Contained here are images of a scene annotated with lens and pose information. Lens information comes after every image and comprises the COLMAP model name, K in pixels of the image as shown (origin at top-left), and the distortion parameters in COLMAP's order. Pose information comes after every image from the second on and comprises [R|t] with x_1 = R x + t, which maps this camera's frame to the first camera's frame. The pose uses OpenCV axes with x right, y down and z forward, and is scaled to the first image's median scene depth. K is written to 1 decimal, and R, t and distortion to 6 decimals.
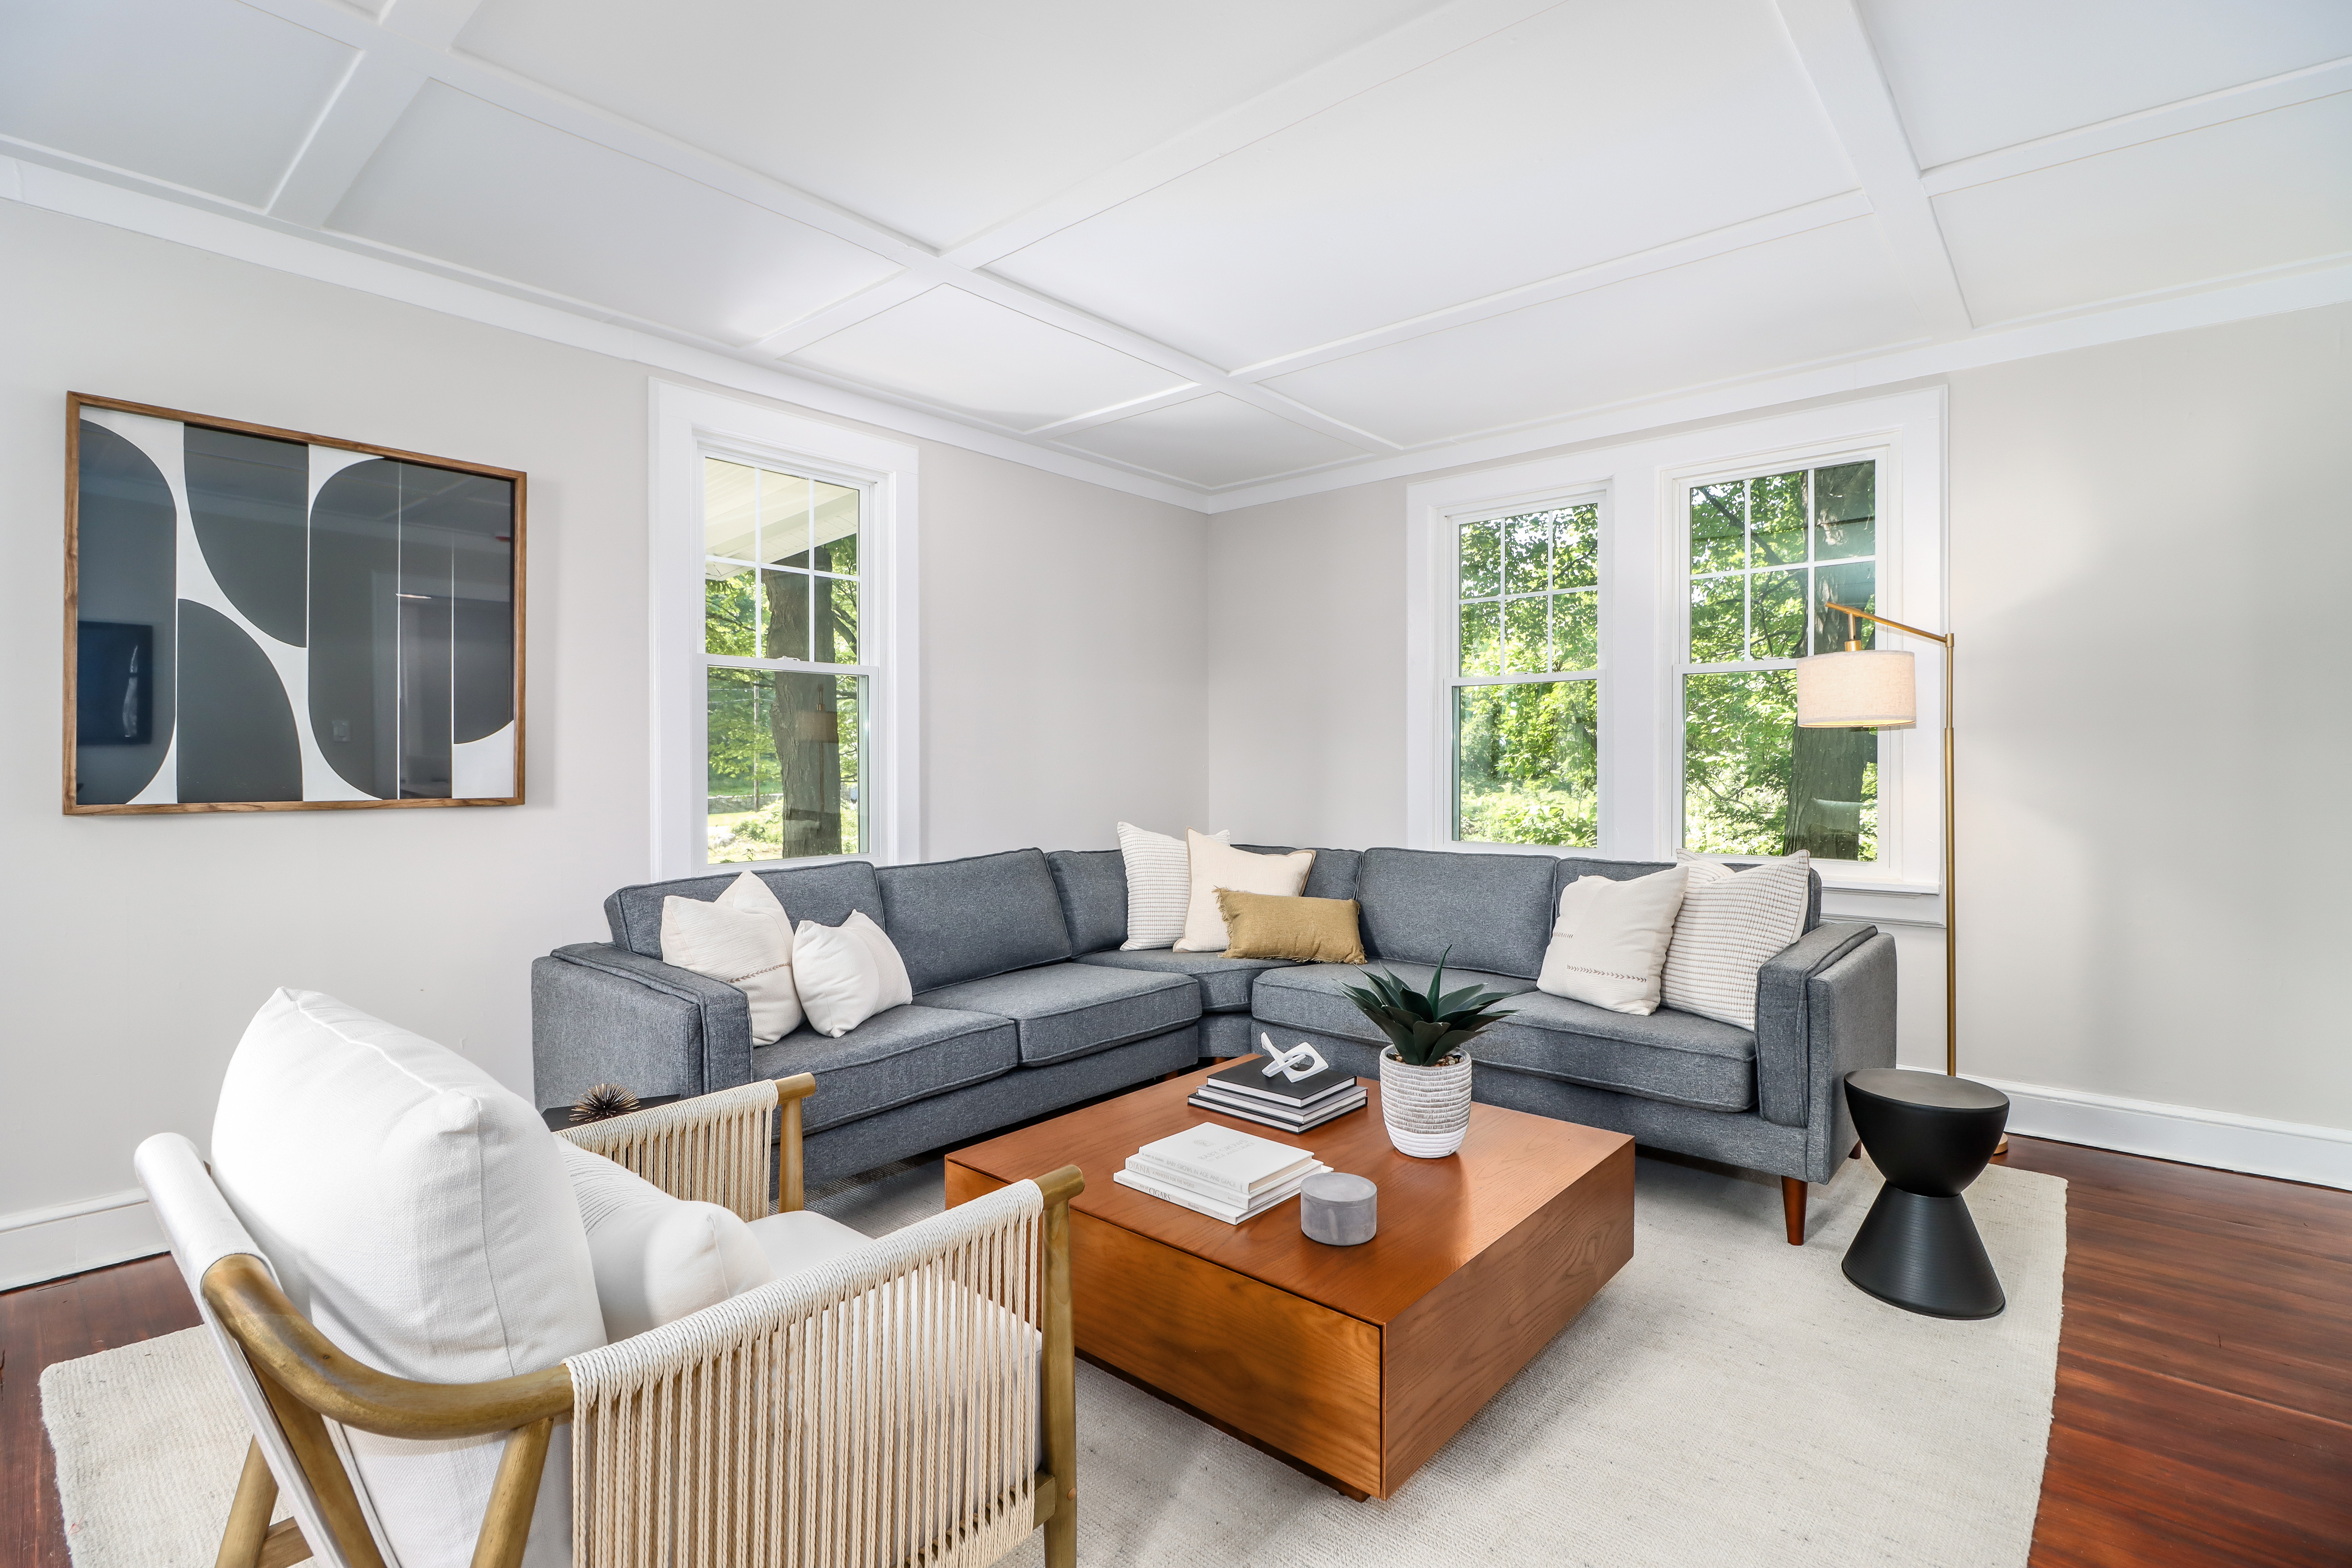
lens RADIAL K [[1097.5, 0, 1173.1], [0, 1097.5, 777.0], [0, 0, 1]] dist [-0.015905, -0.000813]
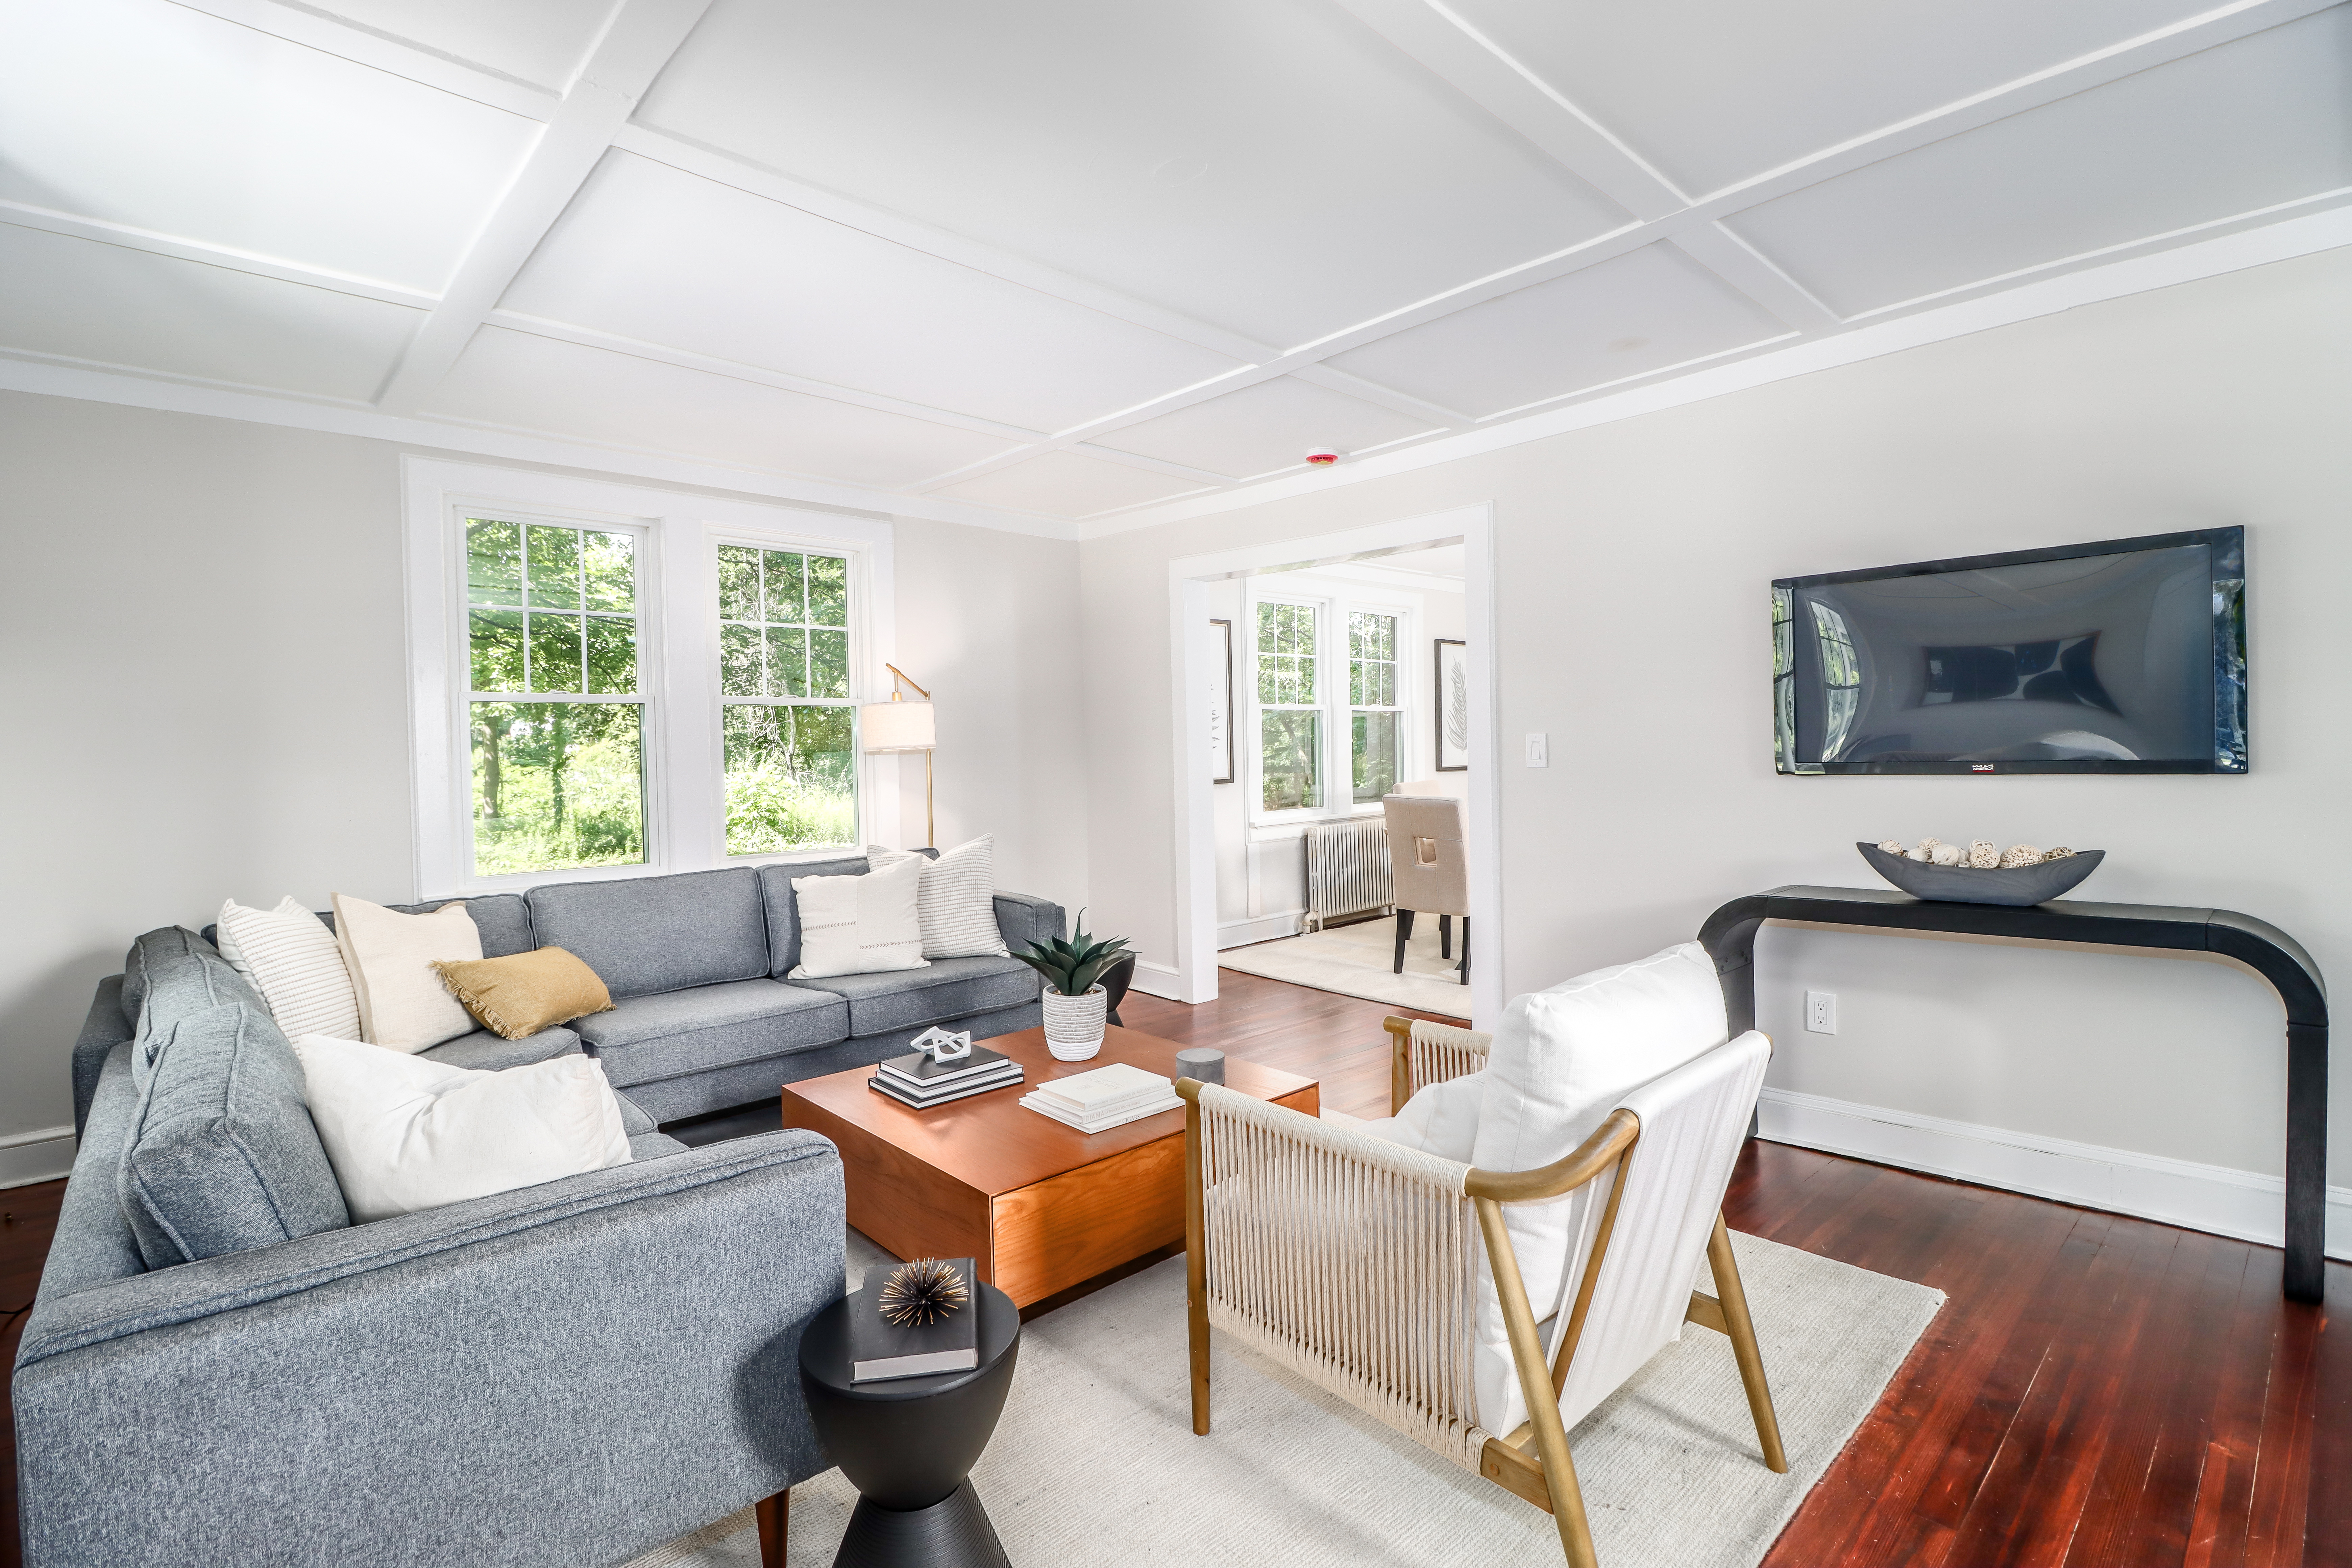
lens RADIAL K [[1097.5, 0, 1173.1], [0, 1097.5, 777.0], [0, 0, 1]] dist [-0.015905, -0.000813]
pose [[0.114200, -0.023702, 0.993175, -0.830986], [0.033710, 0.999232, 0.019971, -0.033674], [-0.992886, 0.031199, 0.114911, 0.511372]]
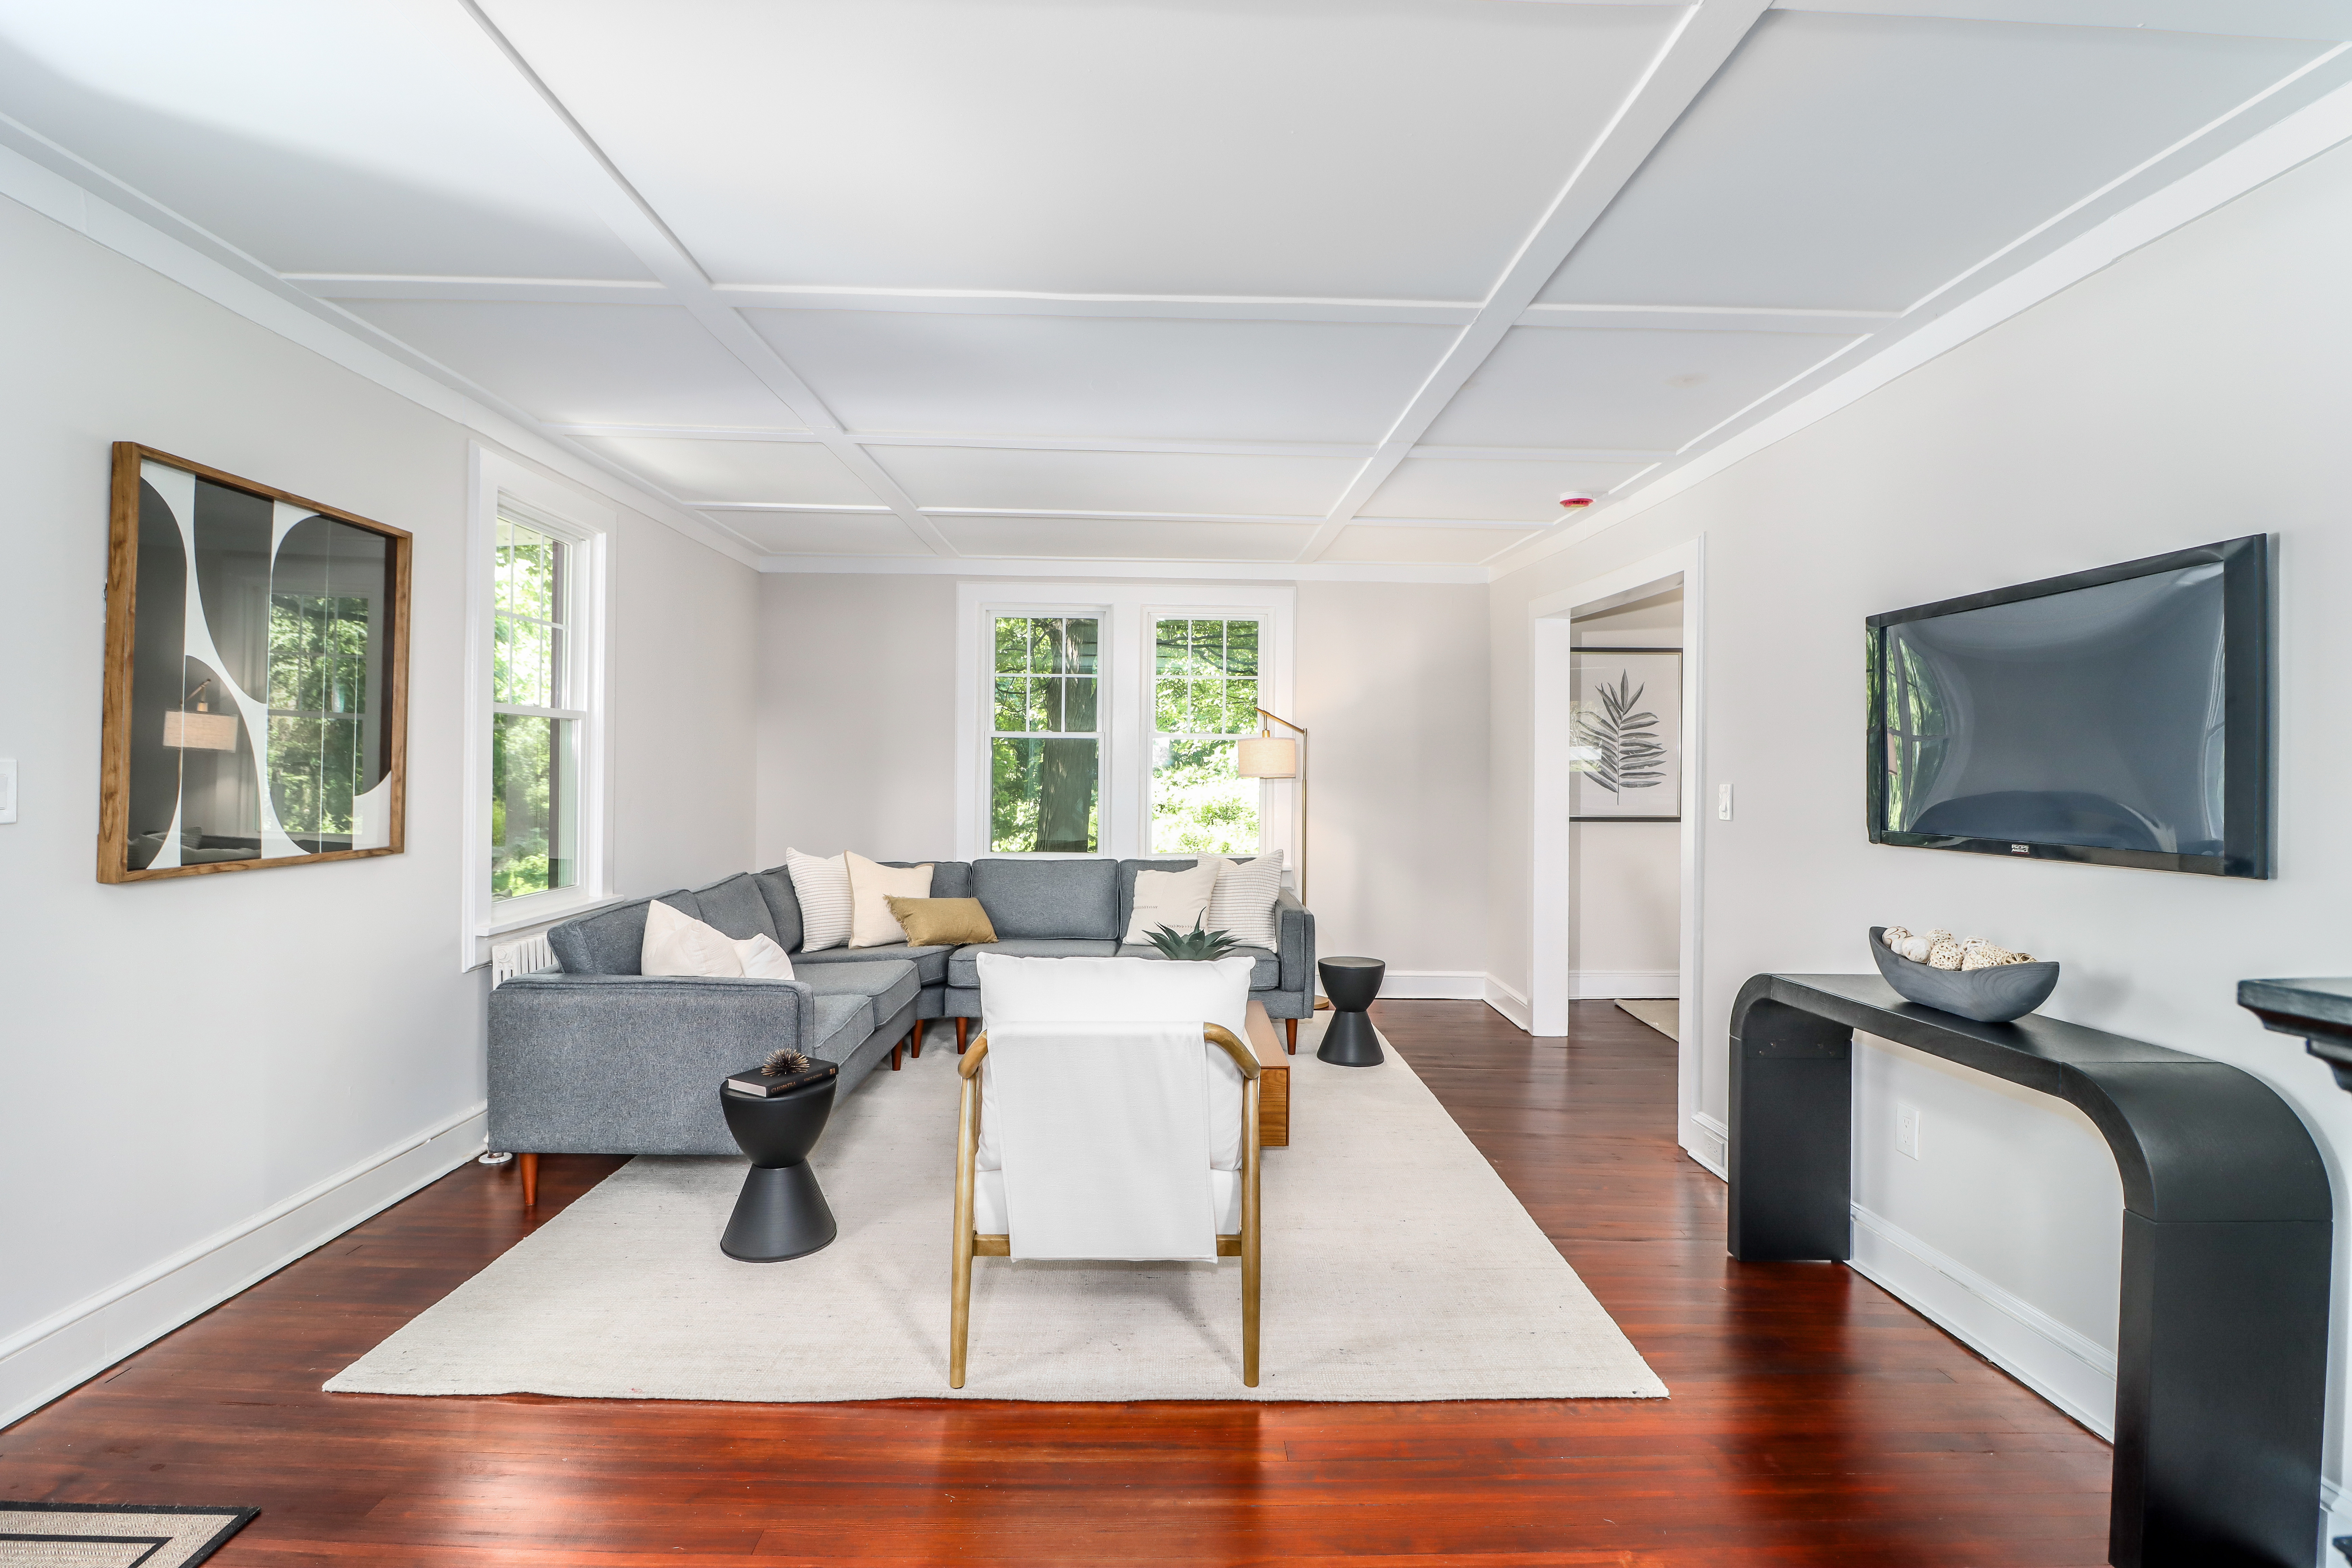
lens RADIAL K [[1128.3, 0, 1176.0], [0, 1128.3, 784.0], [0, 0, 1]] dist [-0.001074, -0.000209]
pose [[0.742116, 0.000445, 0.670271, -0.768583], [-0.002981, 0.999992, 0.002637, -0.045044], [-0.670265, -0.003955, 0.742112, -0.283028]]
